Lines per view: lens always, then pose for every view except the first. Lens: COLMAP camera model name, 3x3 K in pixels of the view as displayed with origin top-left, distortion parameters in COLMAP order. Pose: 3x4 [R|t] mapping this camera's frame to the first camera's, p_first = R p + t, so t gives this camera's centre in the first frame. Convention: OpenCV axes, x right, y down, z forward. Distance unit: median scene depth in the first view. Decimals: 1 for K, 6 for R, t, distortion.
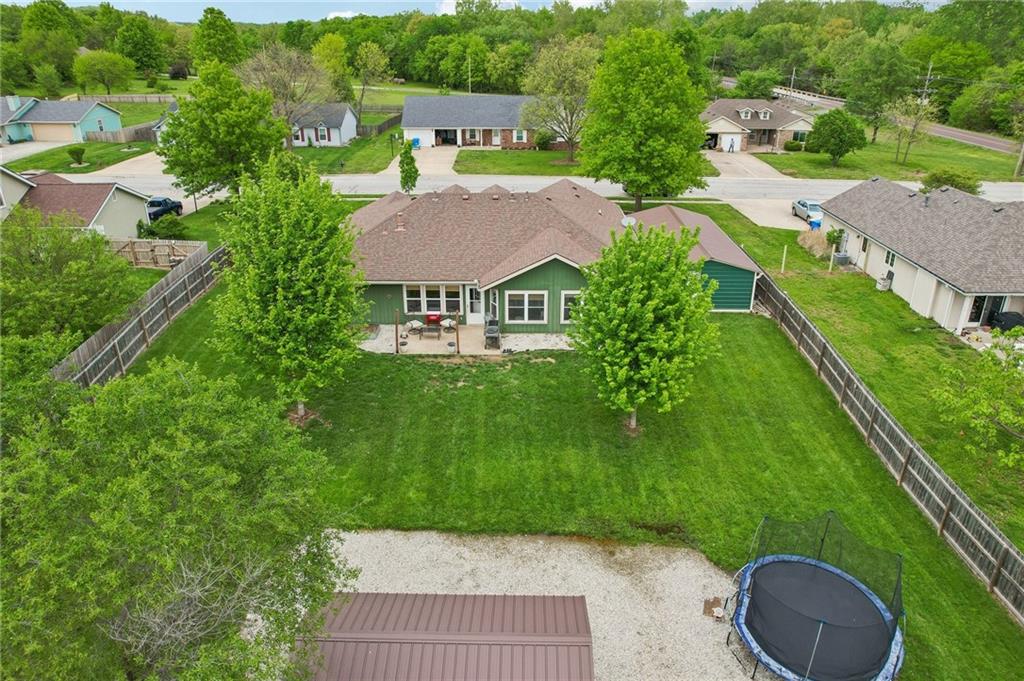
lens RADIAL K [[681.3, 0, 505.3], [0, 681.3, 308.0], [0, 0, 1]] dist [-0.078121, 0.082680]
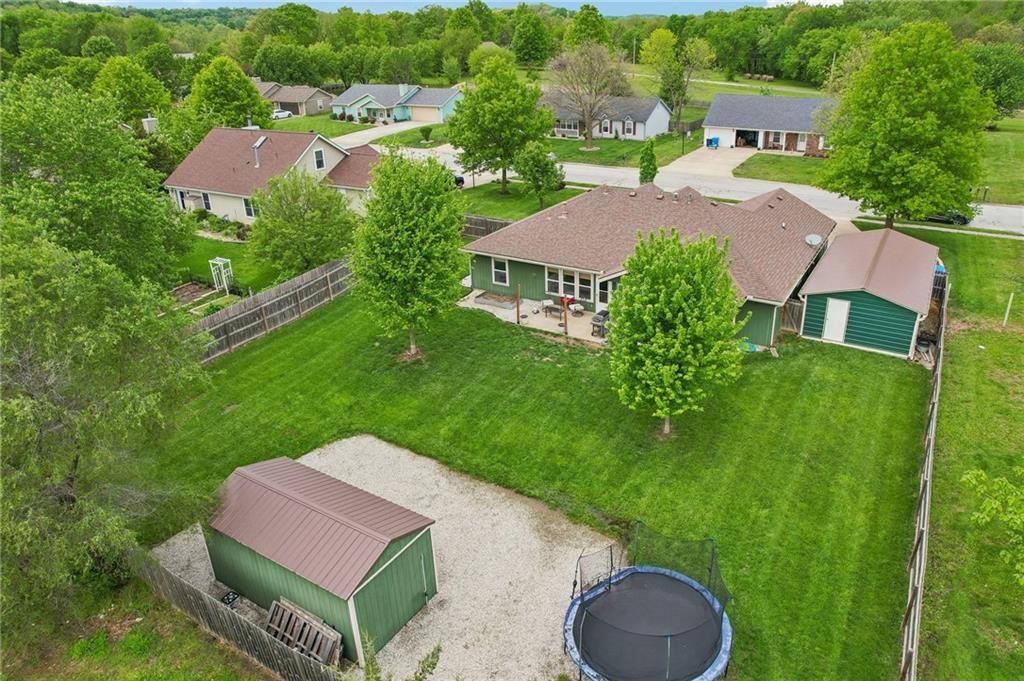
lens RADIAL K [[674.8, 0, 512.0], [0, 674.8, 340.5], [0, 0, 1]] dist [-0.058865, 0.036039]
pose [[0.860146, 0.198182, -0.469972, 0.339938], [-0.172614, 0.980162, 0.097405, -0.012719], [0.479952, -0.002659, 0.877291, 0.009422]]
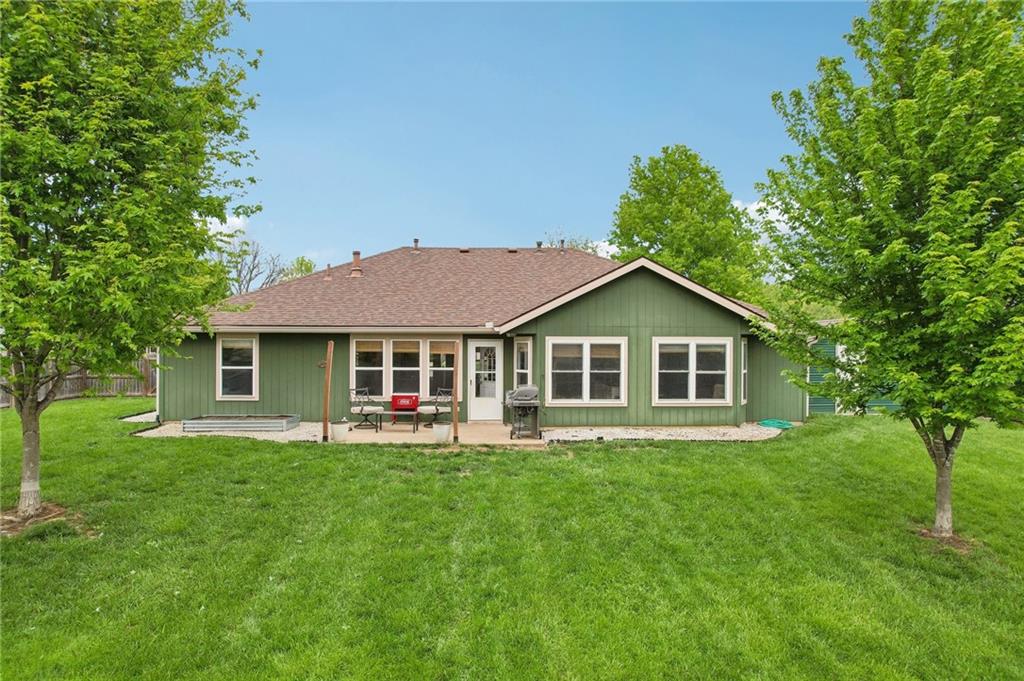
lens RADIAL K [[674.8, 0, 512.0], [0, 674.8, 340.5], [0, 0, 1]] dist [-0.058865, 0.036039]
pose [[0.998536, 0.010833, 0.052998, -0.051451], [0.010281, 0.923882, -0.382540, 0.167145], [-0.053108, 0.382525, 0.922418, 0.502731]]
